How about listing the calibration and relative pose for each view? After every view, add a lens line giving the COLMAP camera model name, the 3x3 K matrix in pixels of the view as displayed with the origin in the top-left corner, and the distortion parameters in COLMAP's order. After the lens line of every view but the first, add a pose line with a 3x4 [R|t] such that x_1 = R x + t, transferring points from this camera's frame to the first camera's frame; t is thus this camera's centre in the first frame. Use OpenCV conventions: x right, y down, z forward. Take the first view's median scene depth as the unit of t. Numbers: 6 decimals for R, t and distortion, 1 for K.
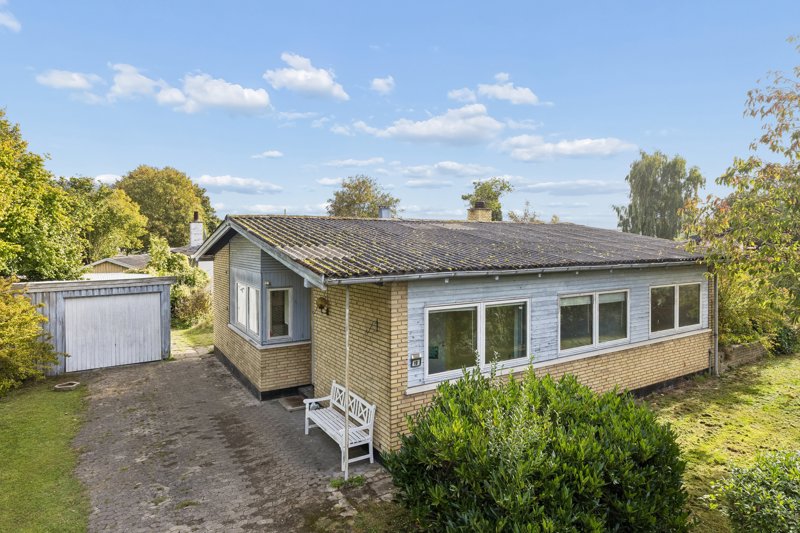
lens RADIAL K [[461.1, 0, 394.1], [0, 461.1, 243.3], [0, 0, 1]] dist [0.001250, 0.000279]
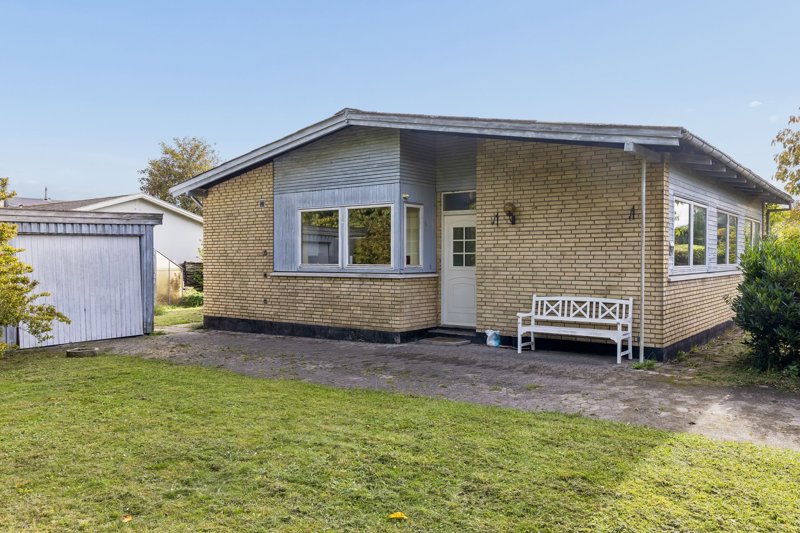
lens RADIAL K [[633.8, 0, 400.5], [0, 633.8, 266.7], [0, 0, 1]] dist [-0.001518, -0.001308]
pose [[0.929629, -0.003390, 0.368481, -0.526453], [0.000379, 0.999966, 0.008243, 0.152970], [-0.368497, -0.007523, 0.929599, -0.013261]]
